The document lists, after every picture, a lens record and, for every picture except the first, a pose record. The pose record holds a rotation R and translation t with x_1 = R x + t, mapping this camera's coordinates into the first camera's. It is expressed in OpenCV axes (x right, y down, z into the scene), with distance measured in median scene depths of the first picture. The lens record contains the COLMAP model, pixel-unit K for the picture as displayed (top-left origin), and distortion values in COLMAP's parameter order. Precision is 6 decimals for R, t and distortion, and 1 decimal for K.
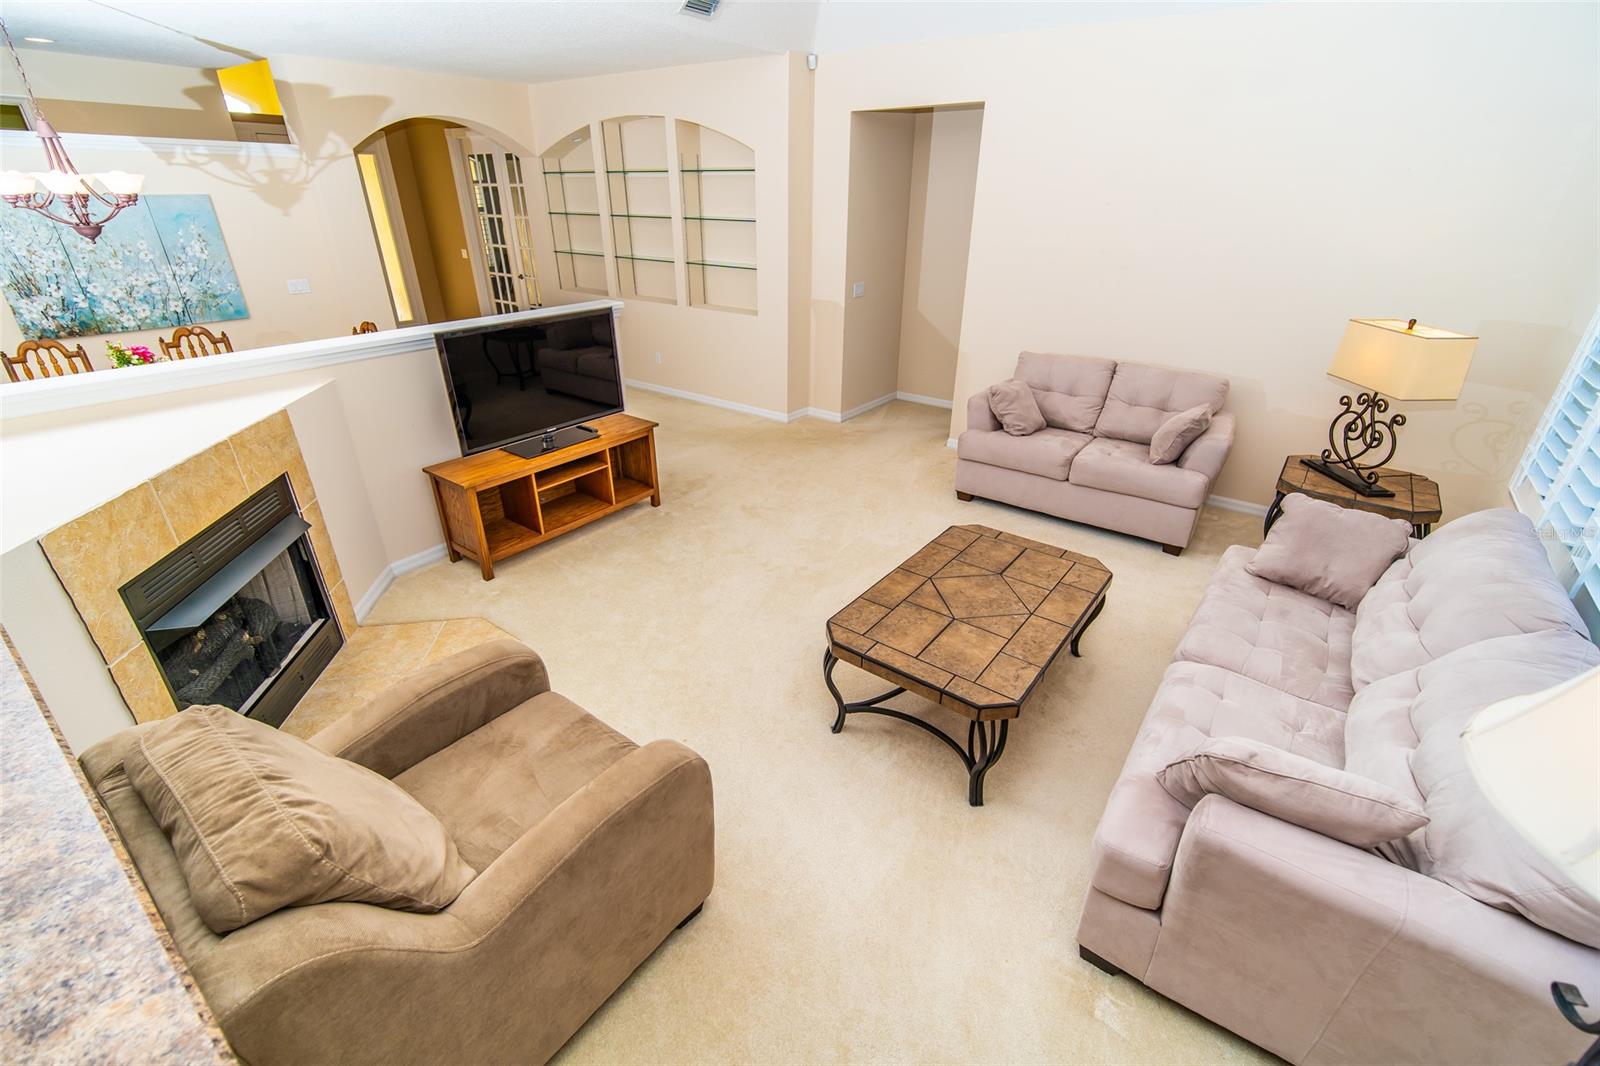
lens RADIAL K [[691.6, 0, 807.2], [0, 691.6, 538.6], [0, 0, 1]] dist [0.002013, 0.000738]
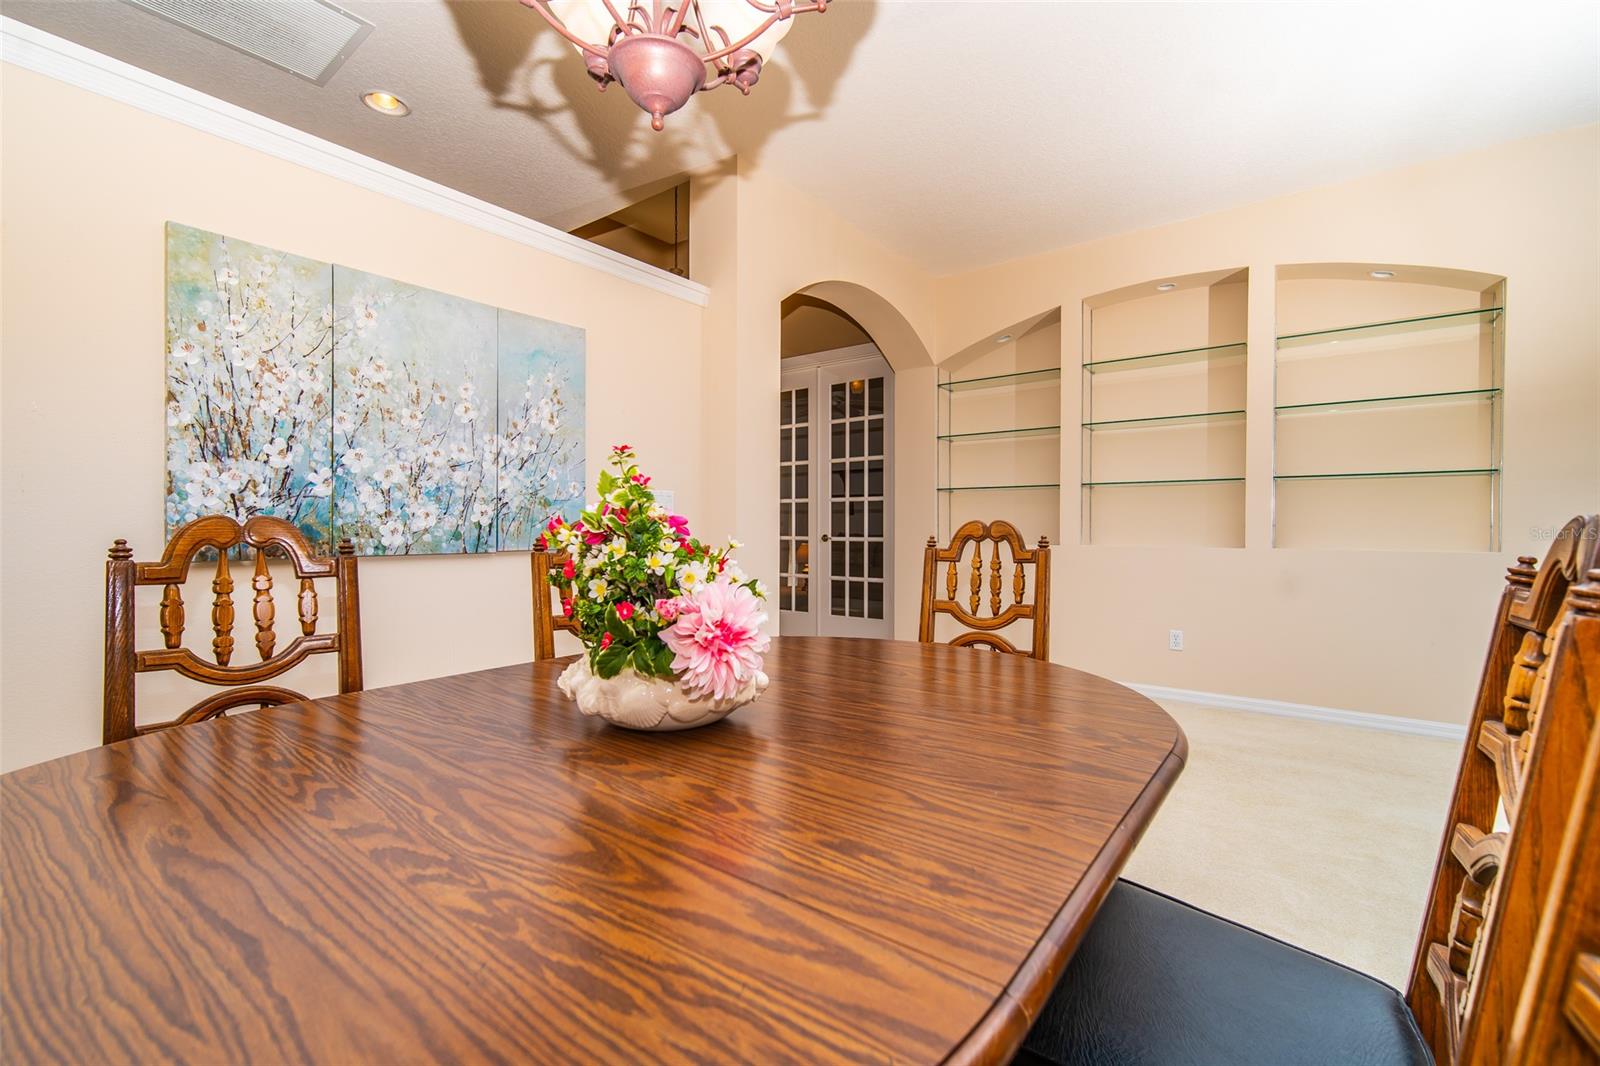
lens RADIAL K [[691.6, 0, 798.0], [0, 691.6, 537.6], [0, 0, 1]] dist [0.002013, 0.000738]
pose [[0.999701, -0.005413, -0.023857, -0.771948], [-0.005504, 0.900428, -0.434971, -0.131016], [0.023836, 0.434972, 0.900128, 0.662615]]
